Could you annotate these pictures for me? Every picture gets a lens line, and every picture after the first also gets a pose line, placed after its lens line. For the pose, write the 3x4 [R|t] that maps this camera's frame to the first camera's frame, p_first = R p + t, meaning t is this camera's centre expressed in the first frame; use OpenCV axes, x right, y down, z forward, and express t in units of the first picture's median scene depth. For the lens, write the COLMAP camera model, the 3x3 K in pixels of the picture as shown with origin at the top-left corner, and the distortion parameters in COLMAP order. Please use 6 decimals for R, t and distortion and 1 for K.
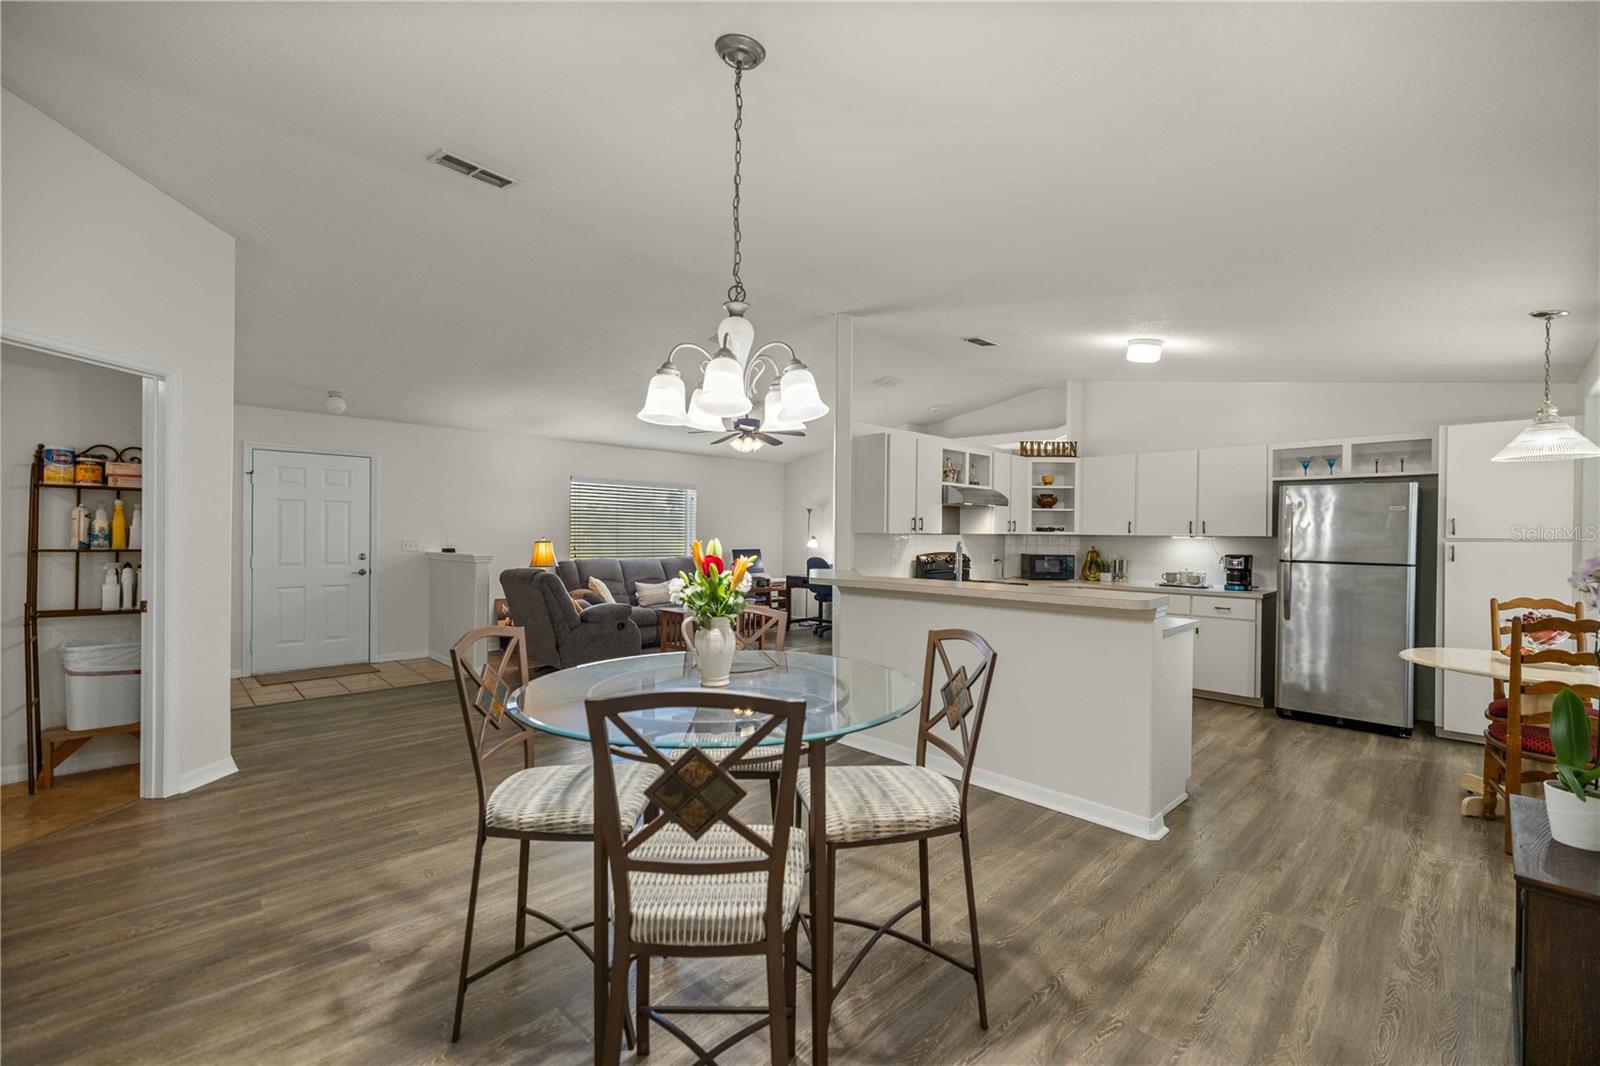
lens RADIAL K [[674.6, 0, 788.3], [0, 674.6, 541.0], [0, 0, 1]] dist [0.004589, -0.001245]
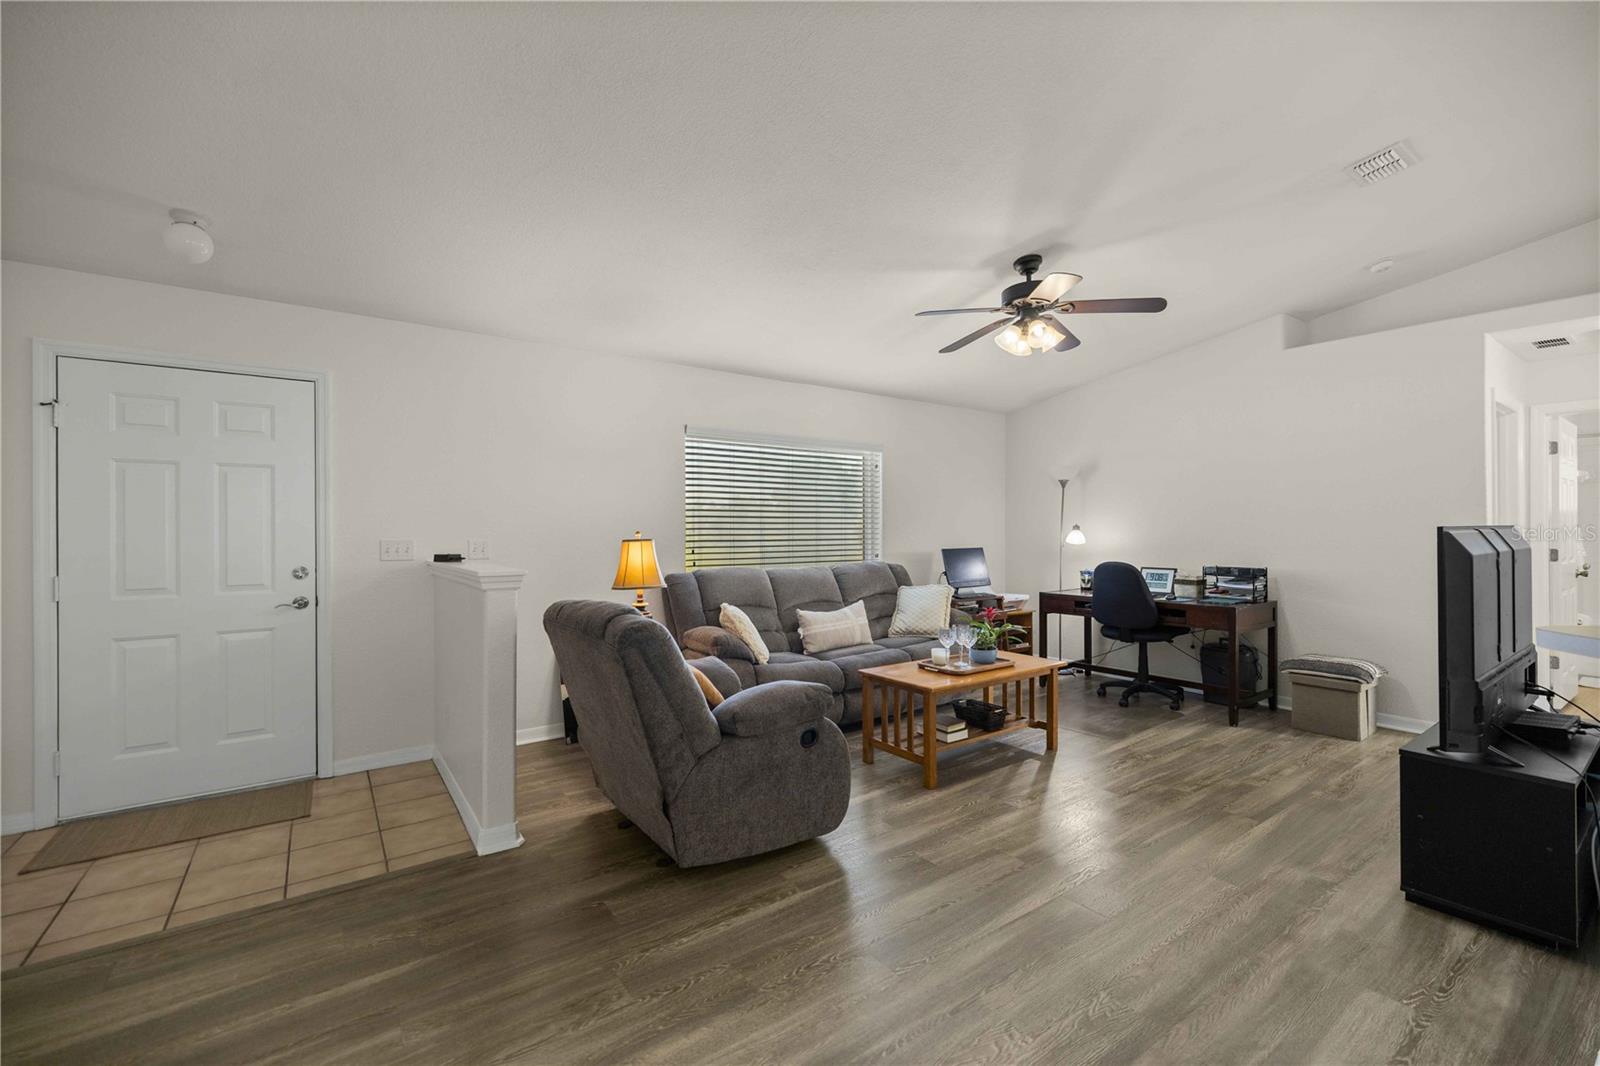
lens RADIAL K [[674.6, 0, 793.7], [0, 674.6, 523.2], [0, 0, 1]] dist [0.004589, -0.001245]
pose [[0.989708, -0.016299, -0.142173, -0.200334], [0.013116, 0.999643, -0.023297, 0.002330], [0.142501, 0.021193, 0.989568, 0.592798]]
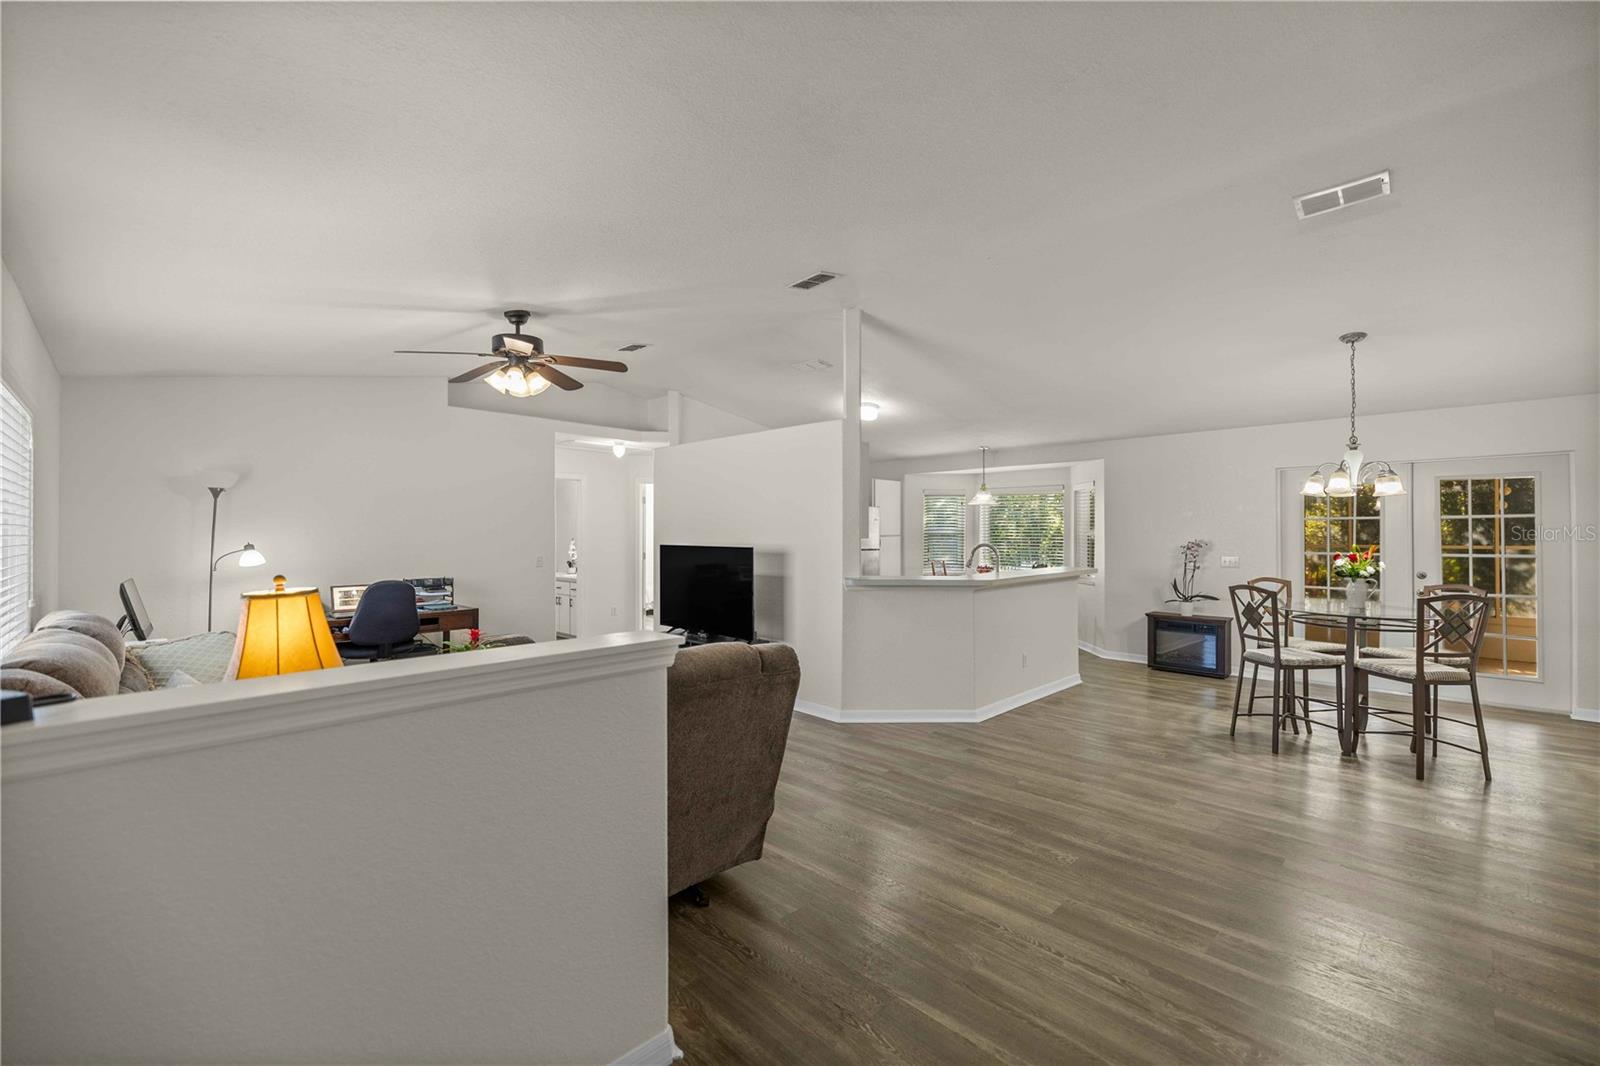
lens RADIAL K [[674.6, 0, 801.7], [0, 674.6, 538.3], [0, 0, 1]] dist [0.004589, -0.001245]
pose [[-0.032333, -0.019474, 0.999287, -0.755112], [0.009556, 0.999758, 0.019792, -0.028362], [-0.999431, 0.010189, -0.032139, 0.953441]]
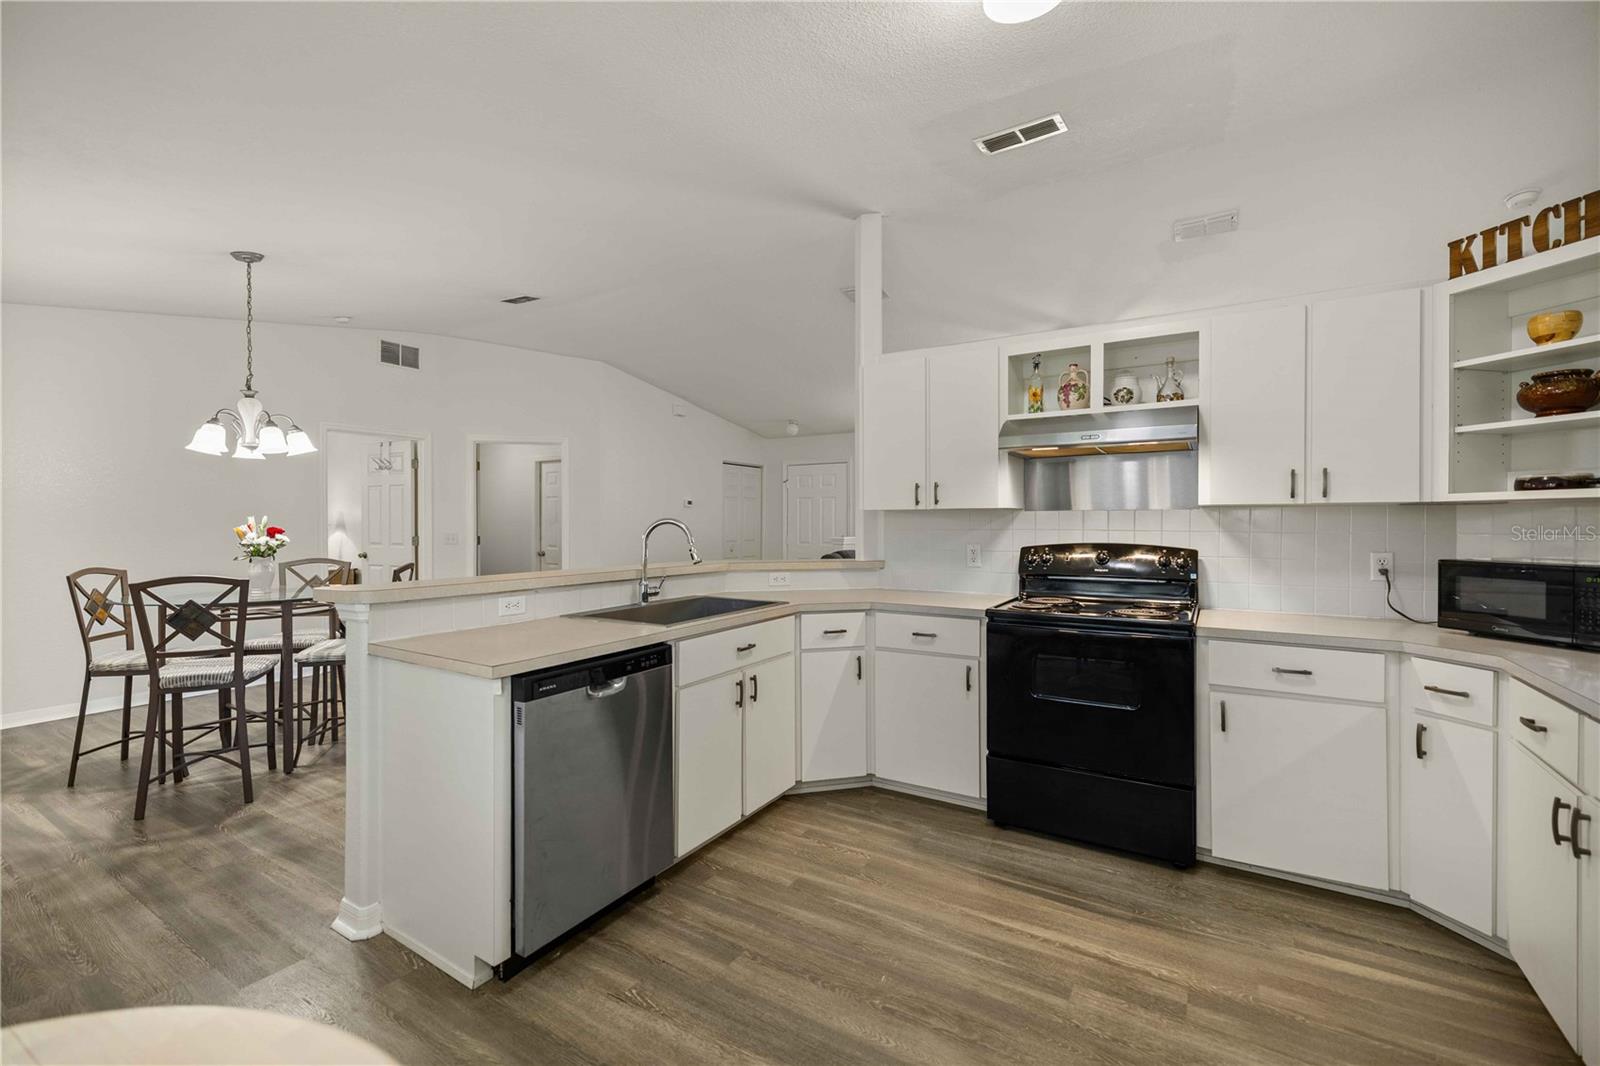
lens RADIAL K [[674.6, 0, 795.0], [0, 674.6, 528.3], [0, 0, 1]] dist [0.004589, -0.001245]
pose [[0.245777, -0.000534, -0.969326, 0.671403], [-0.007863, 0.999966, -0.002545, 0.008437], [0.969294, 0.008247, 0.245765, 0.637738]]
